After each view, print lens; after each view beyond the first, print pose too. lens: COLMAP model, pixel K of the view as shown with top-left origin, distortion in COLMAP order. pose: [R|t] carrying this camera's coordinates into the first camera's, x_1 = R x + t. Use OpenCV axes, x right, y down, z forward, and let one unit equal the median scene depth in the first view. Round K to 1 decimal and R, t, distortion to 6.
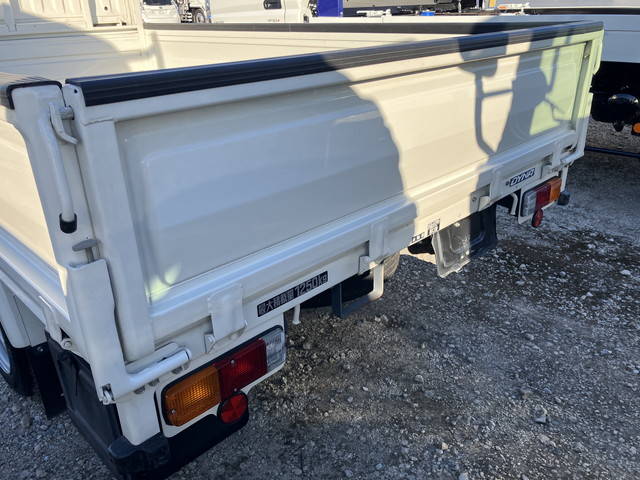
lens RADIAL K [[527.6, 0, 320.0], [0, 527.6, 240.0], [0, 0, 1]] dist [0.004896, 0.003795]
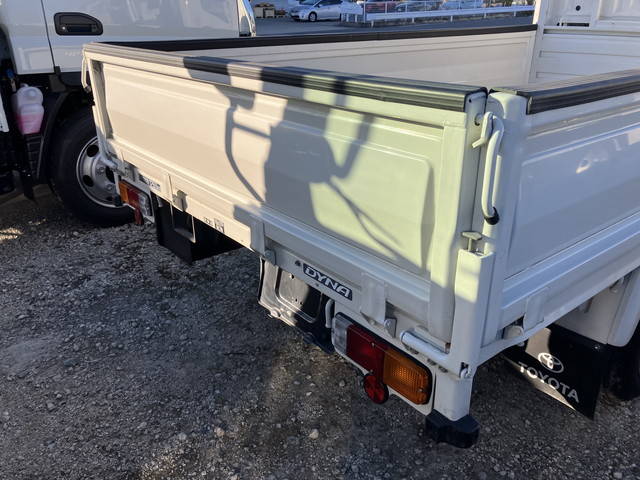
lens RADIAL K [[530.6, 0, 311.2], [0, 530.6, 250.5], [0, 0, 1]] dist [0.026076, 0.001889]
pose [[-0.118142, 0.437306, -0.891519, 1.053422], [-0.387898, 0.806148, 0.446834, -0.484278], [0.914099, 0.398609, 0.074390, 0.969240]]
